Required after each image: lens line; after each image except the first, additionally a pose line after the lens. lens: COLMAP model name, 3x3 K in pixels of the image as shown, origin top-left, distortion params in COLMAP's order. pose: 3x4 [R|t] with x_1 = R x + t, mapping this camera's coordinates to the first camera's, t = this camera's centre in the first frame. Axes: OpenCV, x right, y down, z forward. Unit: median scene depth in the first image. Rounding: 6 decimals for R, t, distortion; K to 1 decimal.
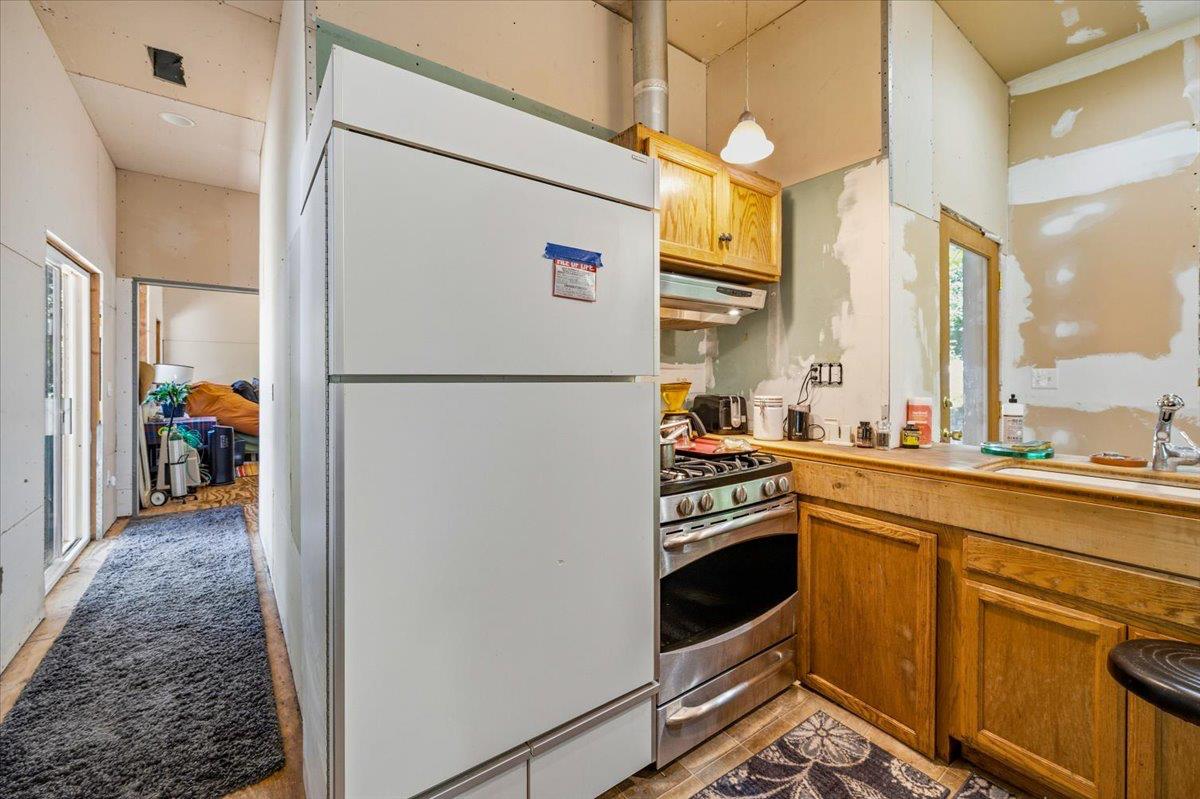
lens RADIAL K [[494.2, 0, 602.5], [0, 494.2, 377.8], [0, 0, 1]] dist [0.000634, 0.000119]
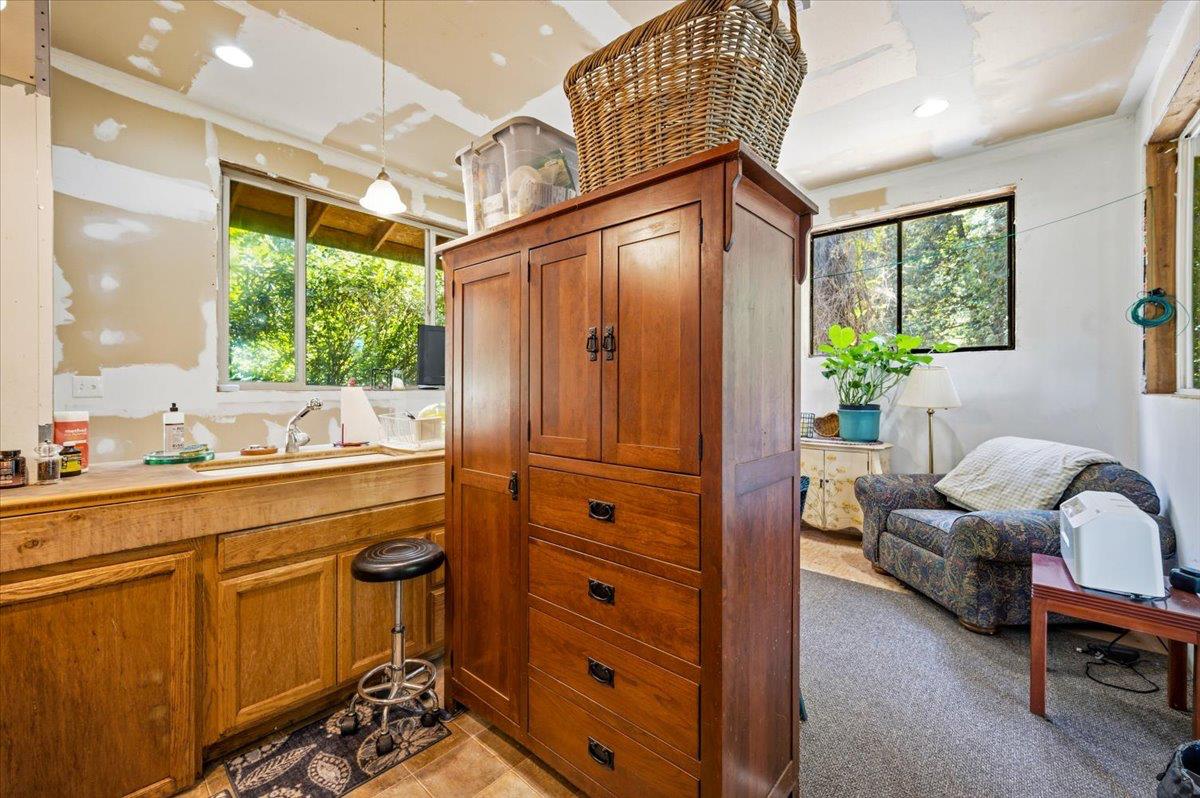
lens RADIAL K [[485.3, 0, 604.0], [0, 485.3, 385.4], [0, 0, 1]] dist [0.000718, 0.000049]
pose [[-0.218432, -0.003240, 0.975847, -0.362271], [-0.000745, 0.999995, 0.003153, -0.007397], [-0.975852, -0.000038, -0.218434, 0.365743]]
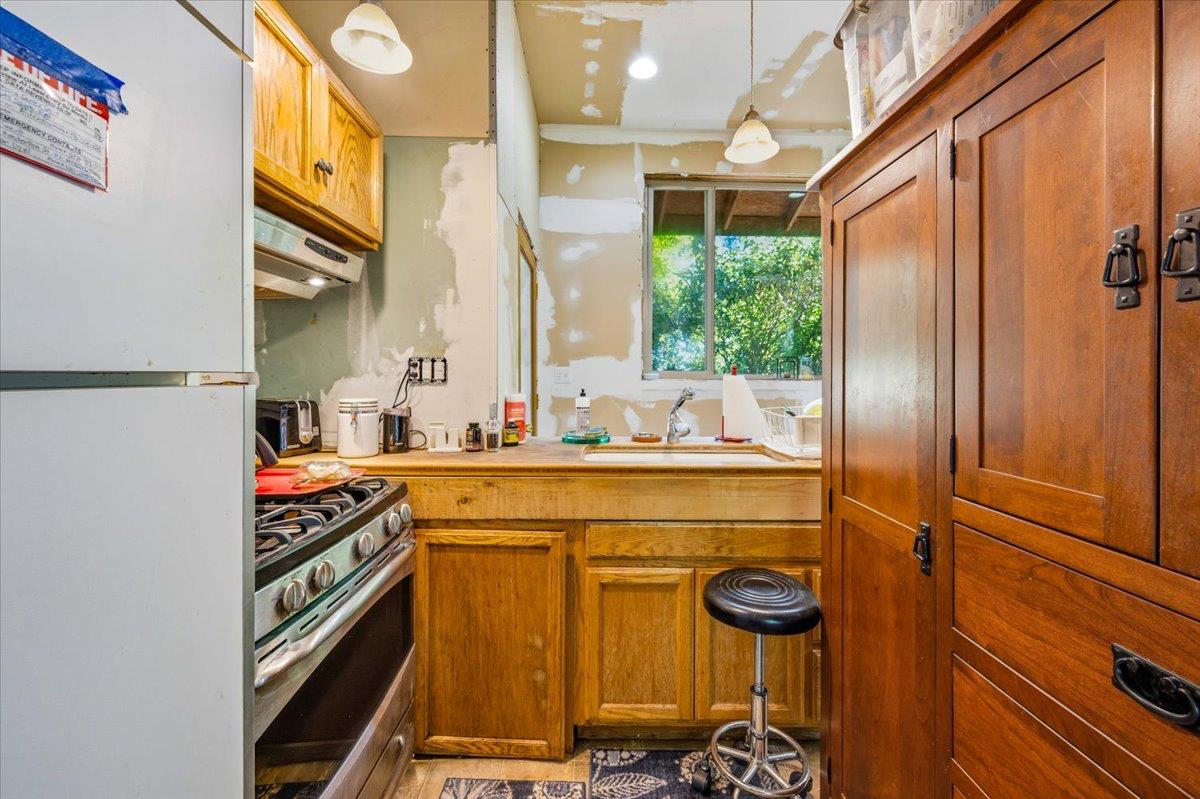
lens RADIAL K [[492.6, 0, 603.4], [0, 492.6, 373.5], [0, 0, 1]] dist [0.000125, 0.000028]
pose [[0.582987, 0.001511, 0.812480, -0.076360], [-0.000481, 0.999999, -0.001514, -0.001197], [-0.812481, 0.000492, 0.582987, 0.306202]]
